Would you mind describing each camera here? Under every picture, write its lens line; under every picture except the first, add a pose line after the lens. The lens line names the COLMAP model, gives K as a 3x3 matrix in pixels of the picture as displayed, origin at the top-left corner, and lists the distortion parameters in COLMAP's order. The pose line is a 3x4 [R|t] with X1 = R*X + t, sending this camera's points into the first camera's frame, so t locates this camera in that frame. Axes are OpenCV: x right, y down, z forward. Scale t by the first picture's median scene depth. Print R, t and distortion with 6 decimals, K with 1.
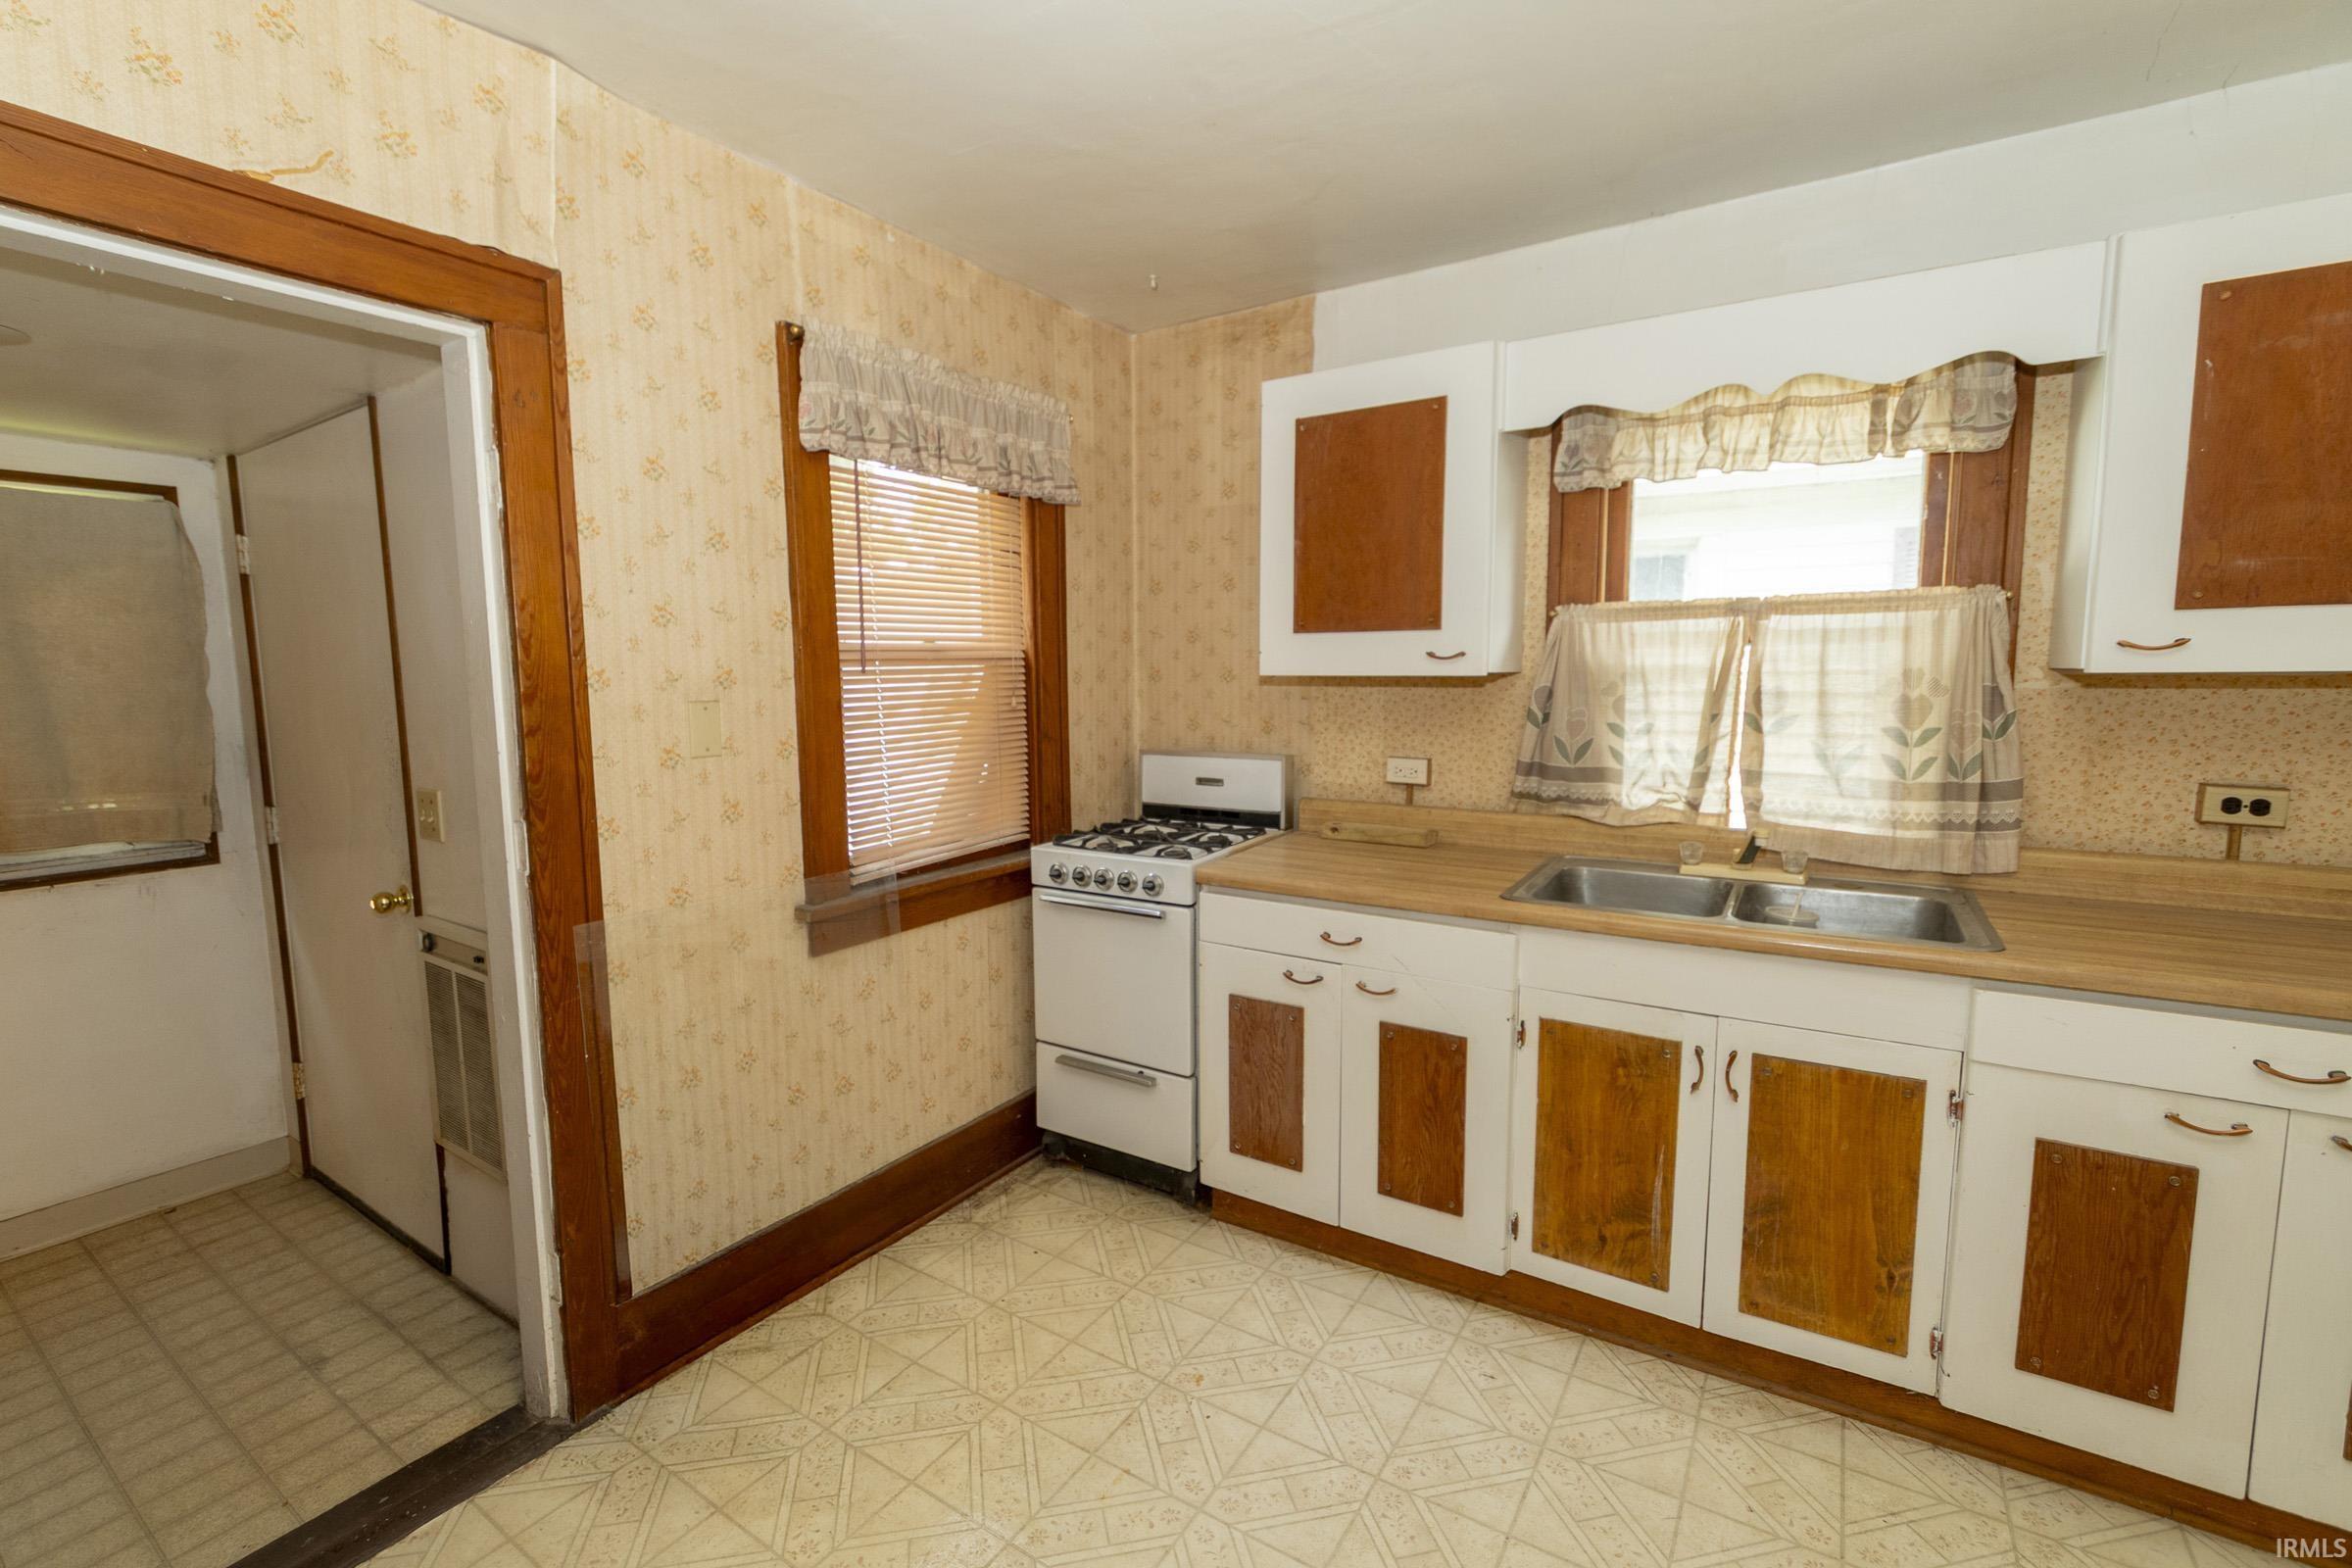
lens RADIAL K [[1018.0, 0, 1134.6], [0, 1018.0, 783.7], [0, 0, 1]] dist [0.000567, -0.004028]
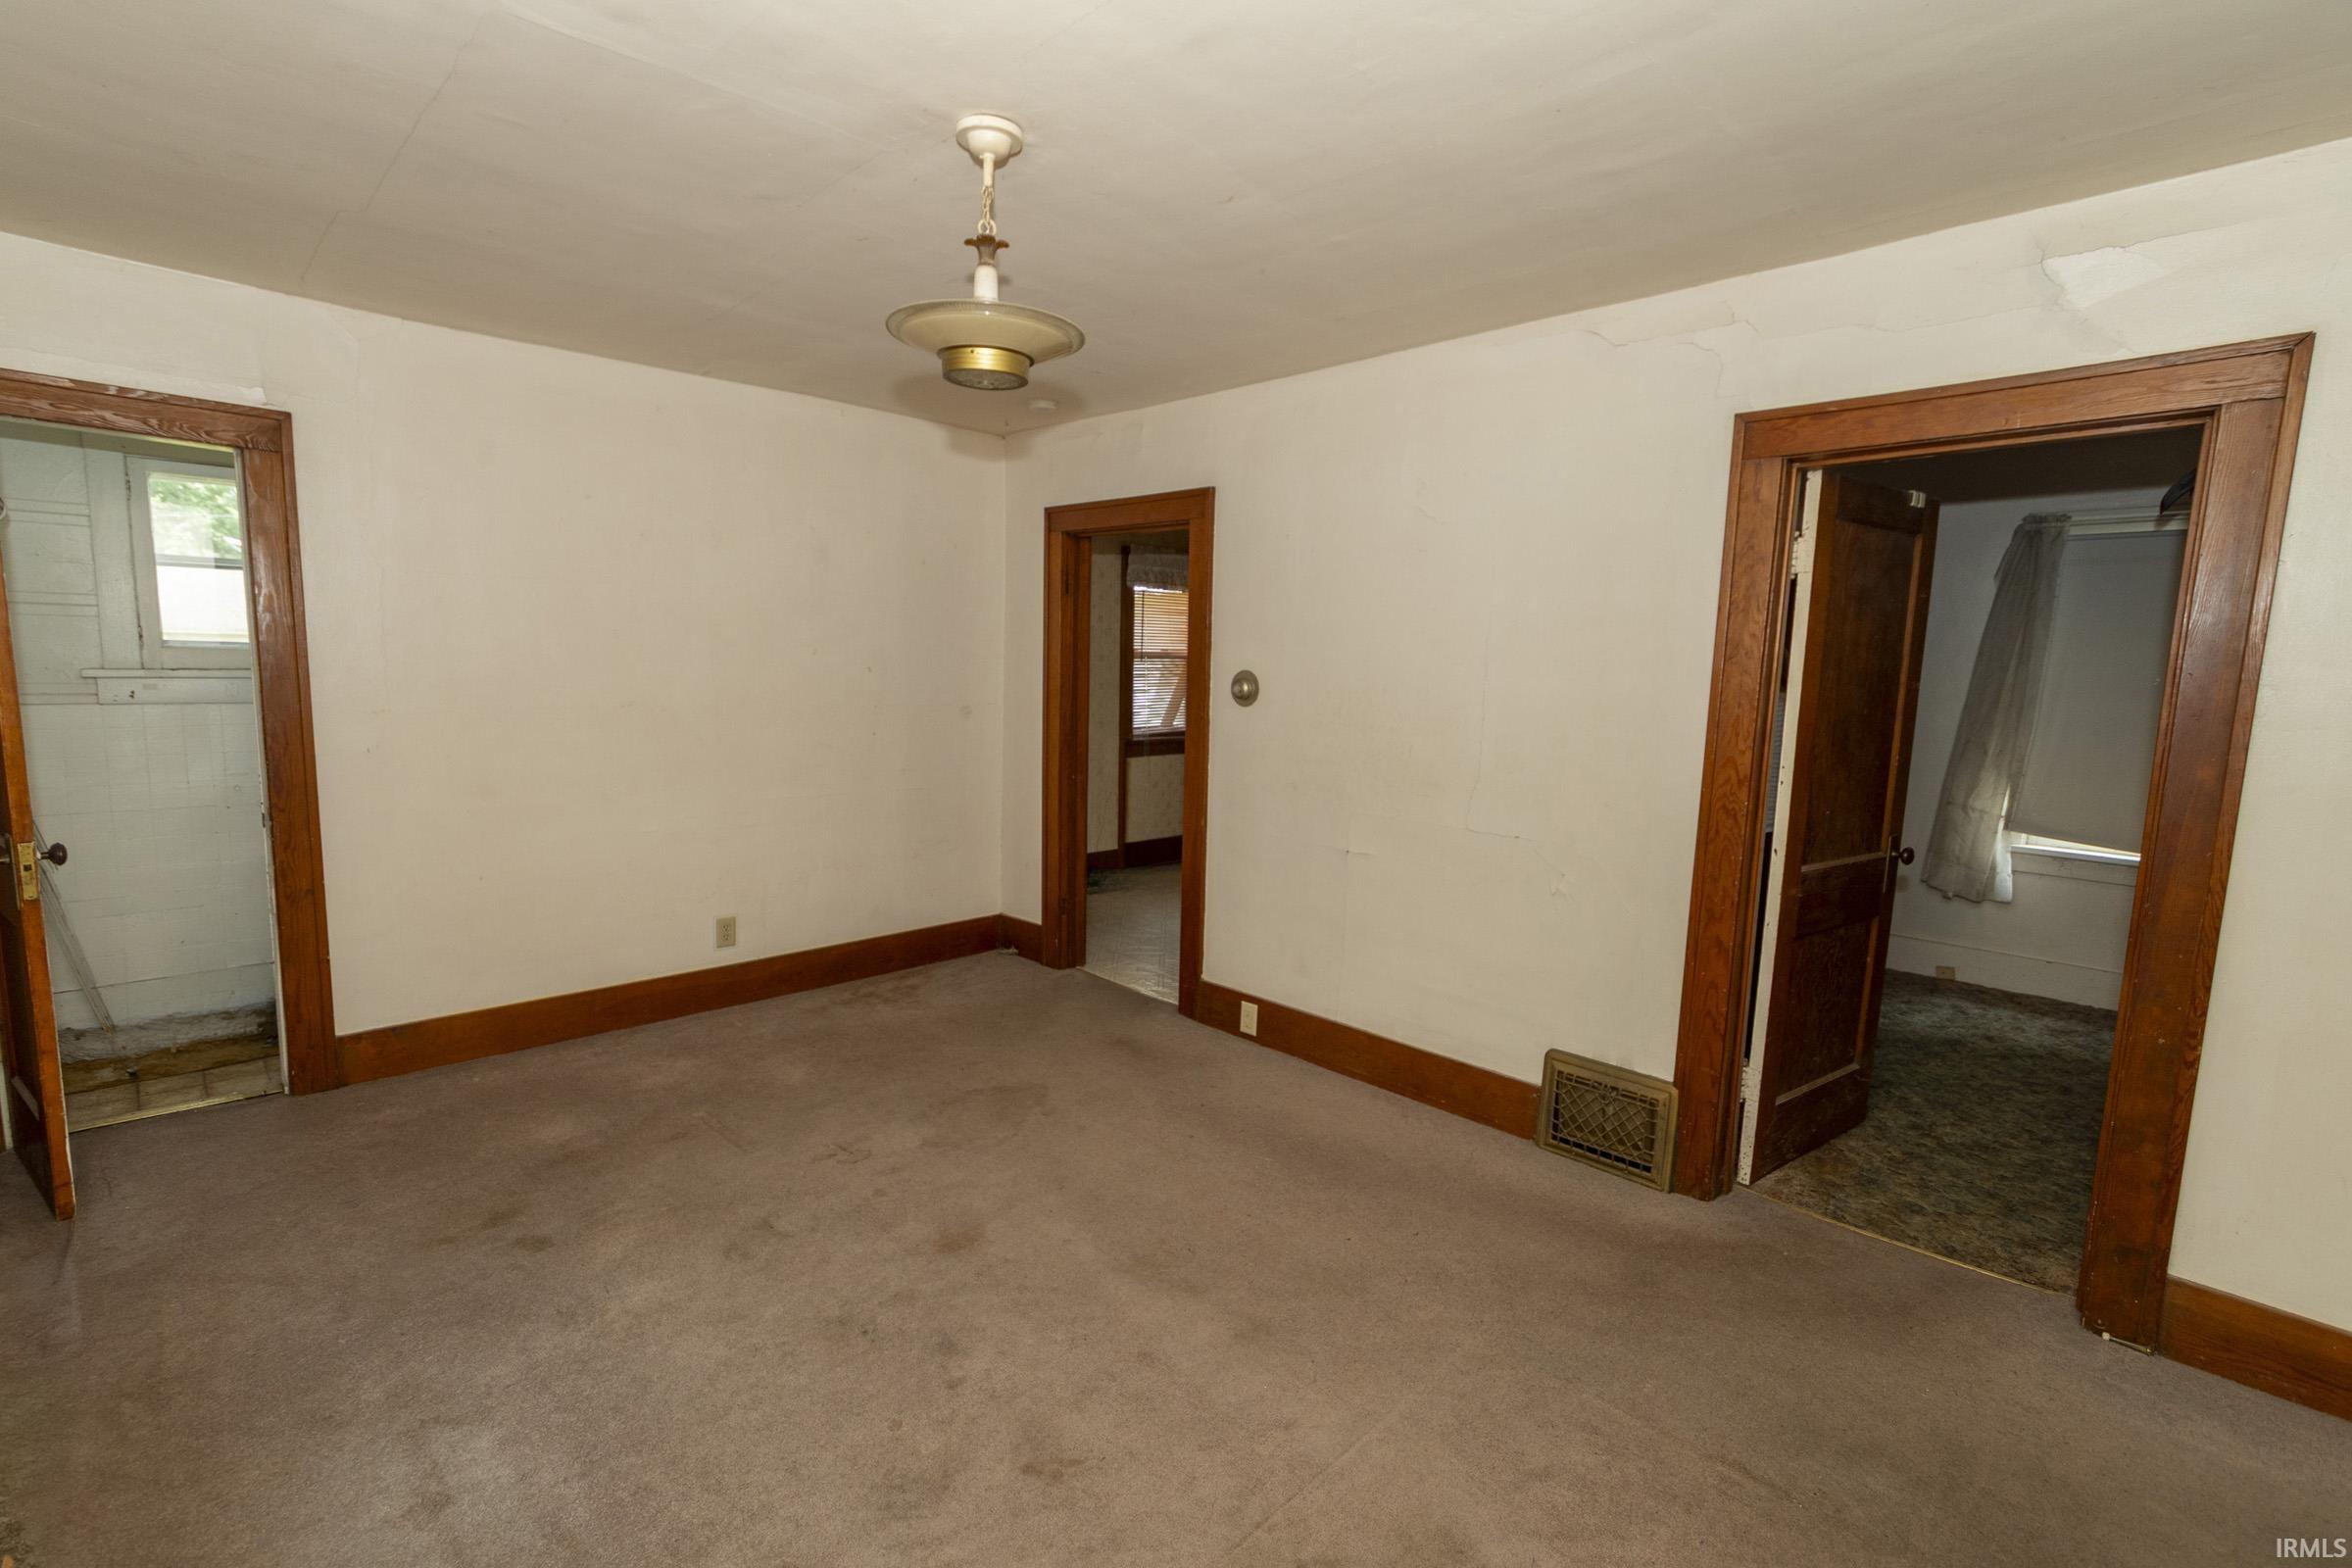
lens RADIAL K [[1028.2, 0, 1140.5], [0, 1028.2, 784.9], [0, 0, 1]] dist [0.000344, -0.000807]
pose [[0.975640, 0.062910, -0.210162, 0.340920], [-0.059099, 0.997955, 0.024372, 0.160490], [0.211266, -0.011358, 0.977363, -1.722457]]
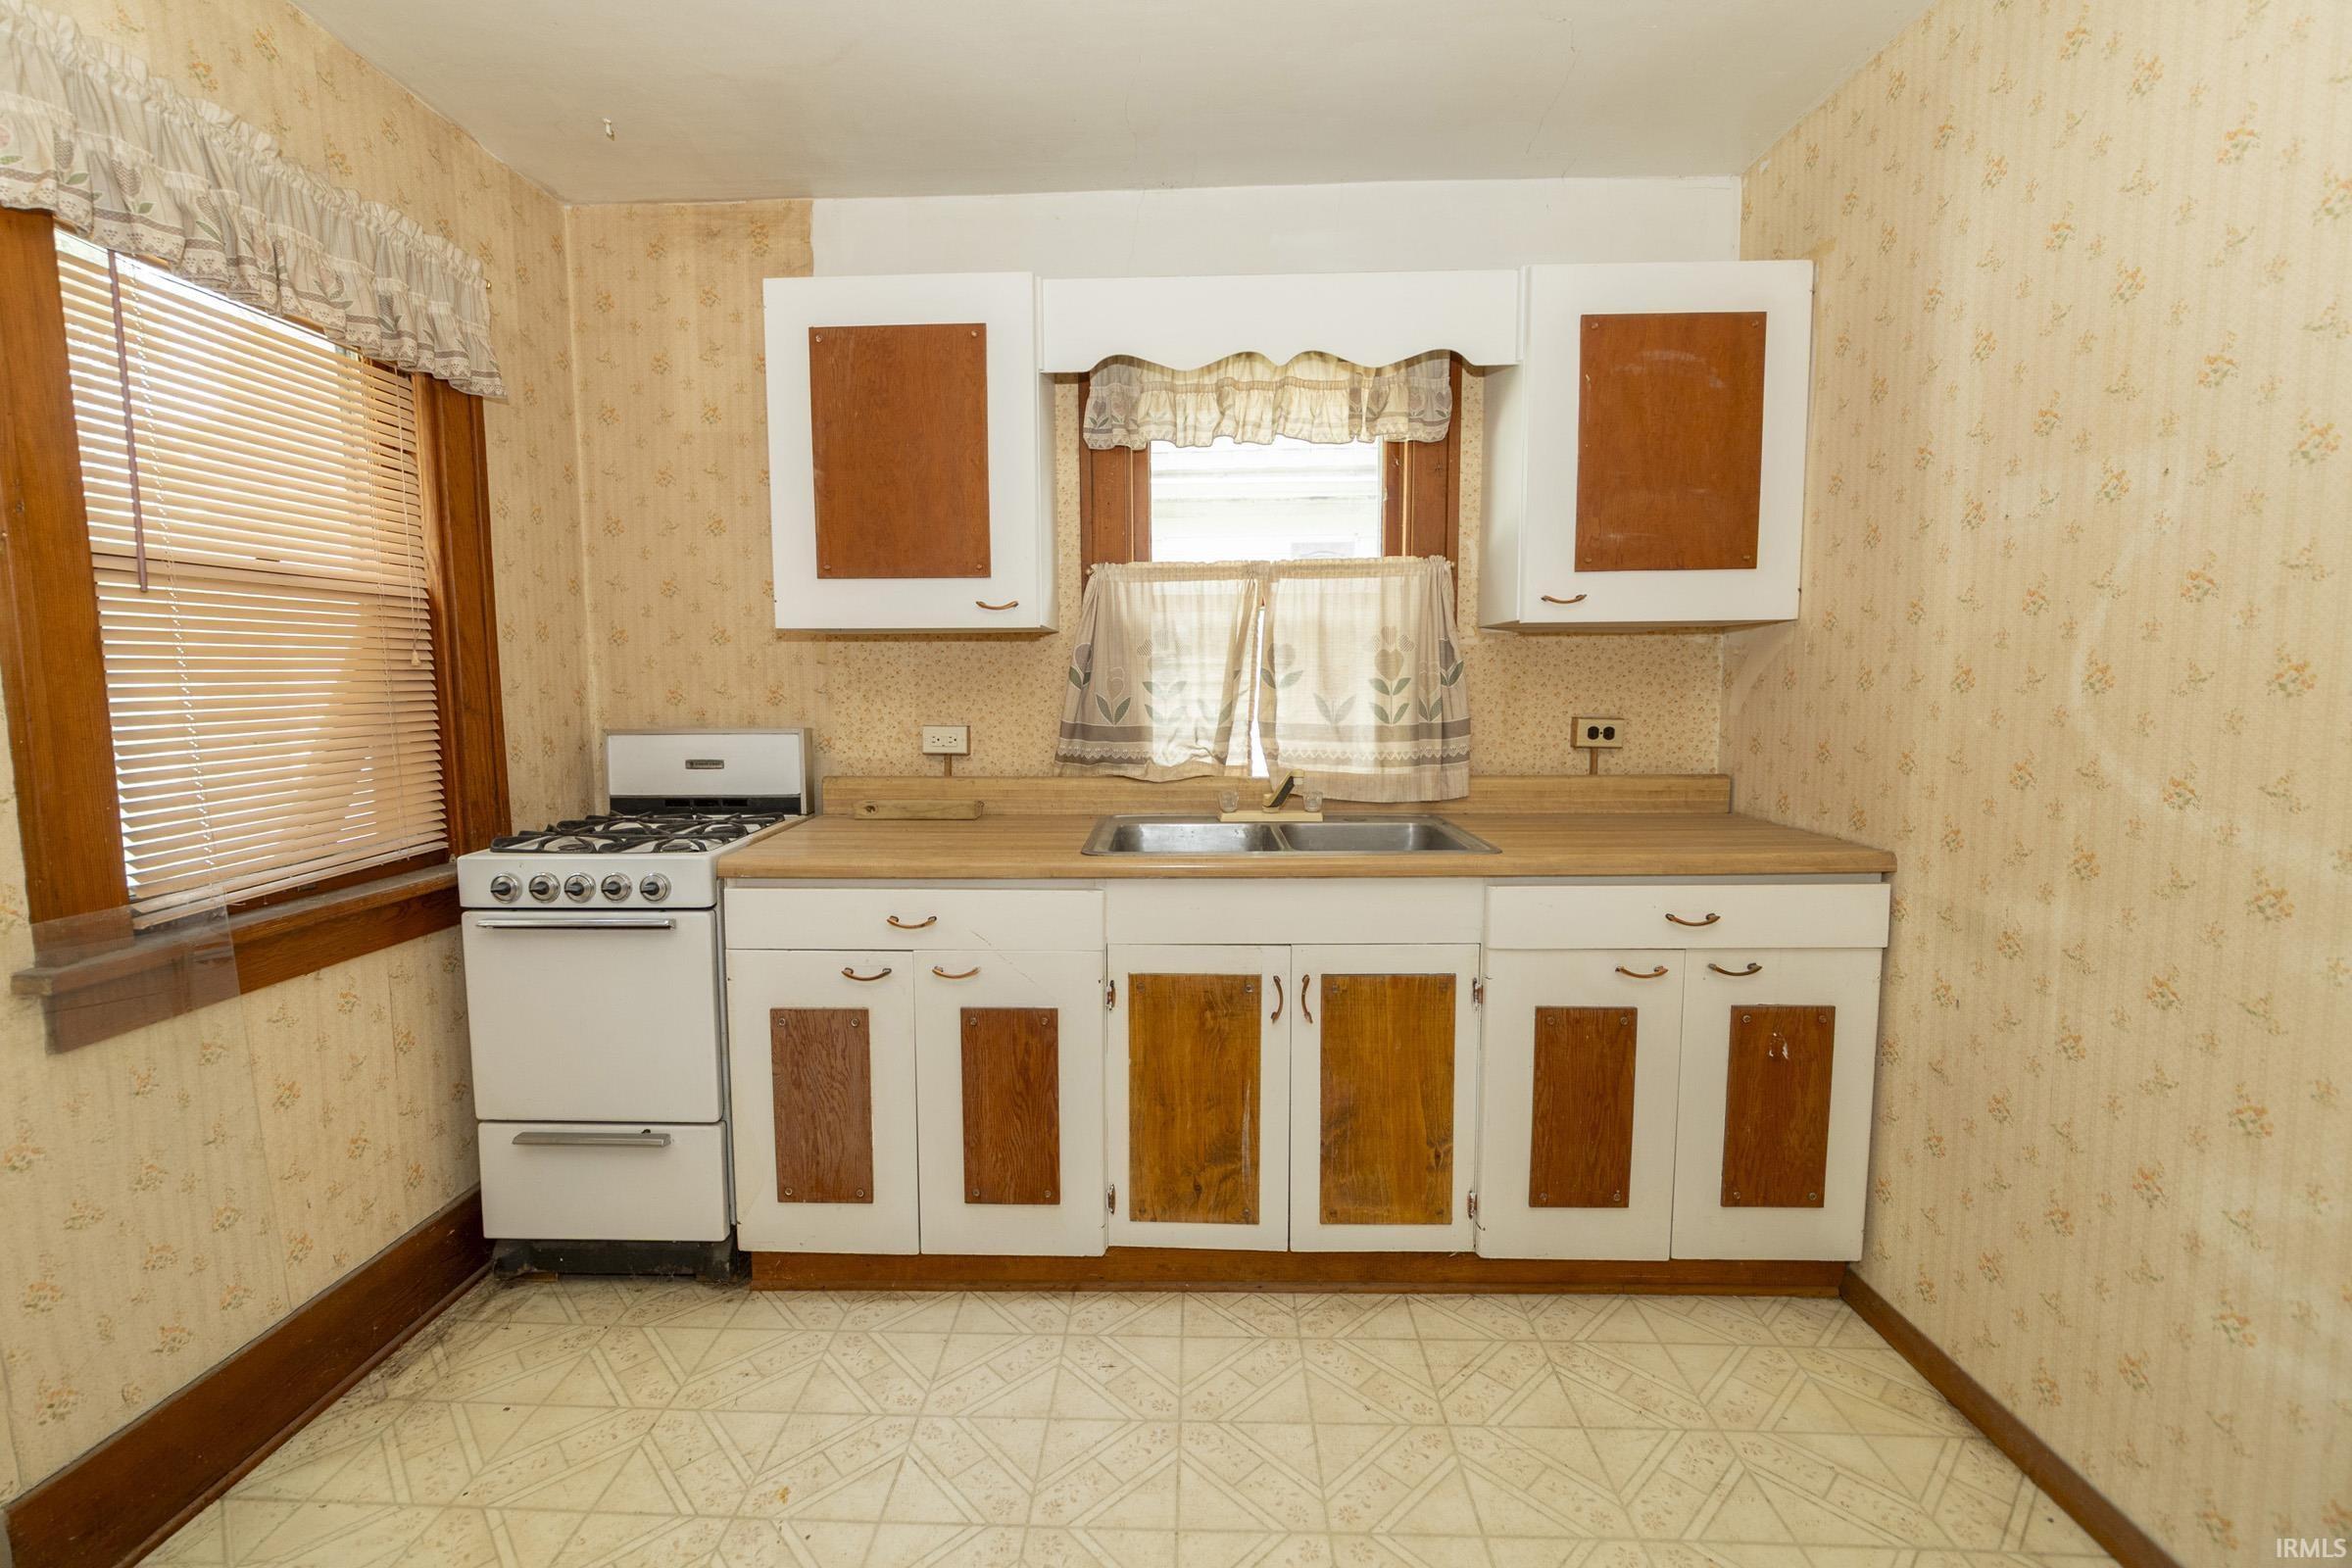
lens RADIAL K [[1028.2, 0, 1140.5], [0, 1028.2, 784.9], [0, 0, 1]] dist [0.000344, -0.000807]
pose [[0.853256, -0.045431, 0.519509, -0.074800], [0.053985, 0.998541, -0.001343, 0.044702], [-0.518690, 0.029192, 0.854464, 0.135408]]
